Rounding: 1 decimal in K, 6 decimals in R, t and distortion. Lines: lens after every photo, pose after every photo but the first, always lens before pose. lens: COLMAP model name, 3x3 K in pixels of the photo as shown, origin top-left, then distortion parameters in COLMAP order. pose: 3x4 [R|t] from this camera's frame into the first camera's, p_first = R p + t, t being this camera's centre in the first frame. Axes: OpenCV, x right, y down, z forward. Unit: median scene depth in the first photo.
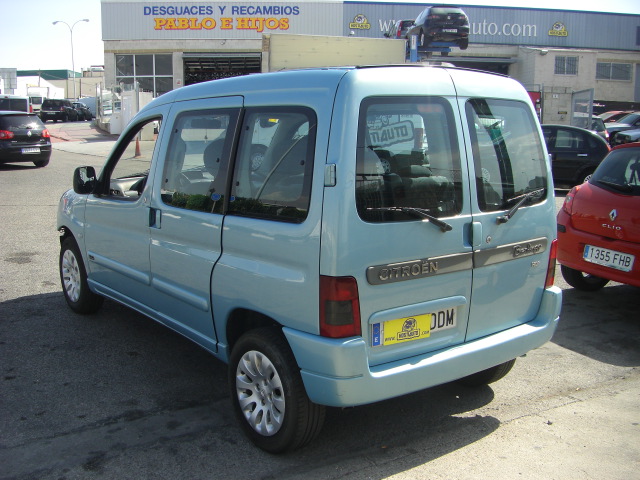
lens RADIAL K [[721.4, 0, 299.0], [0, 721.4, 267.6], [0, 0, 1]] dist [-0.175957, 0.092790]
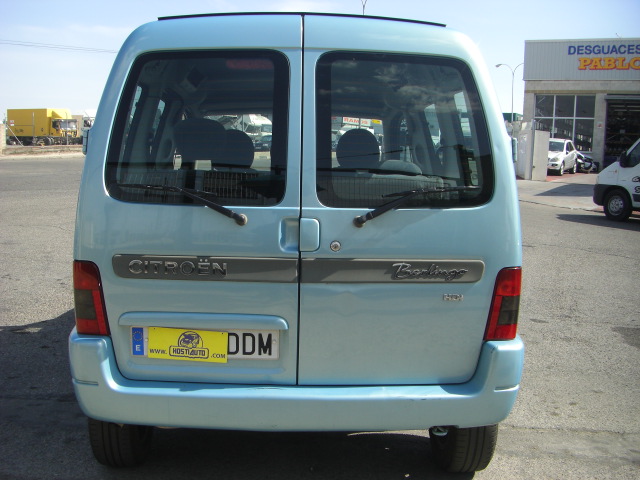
lens RADIAL K [[721.4, 0, 299.0], [0, 721.4, 267.6], [0, 0, 1]] dist [-0.175957, 0.092790]
pose [[0.817790, 0.108010, -0.565291, 0.551275], [-0.142508, 0.989646, -0.017071, -0.001076], [0.557594, 0.094519, 0.824715, 0.338134]]
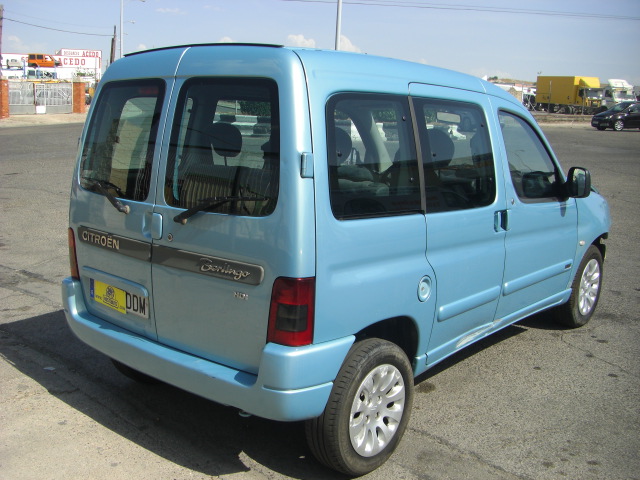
lens RADIAL K [[721.4, 0, 299.0], [0, 721.4, 267.6], [0, 0, 1]] dist [-0.175957, 0.092790]
pose [[0.213407, 0.223019, -0.951168, 0.988176], [-0.232054, 0.957304, 0.172393, -0.166387], [0.949004, 0.183932, 0.256048, 0.799355]]
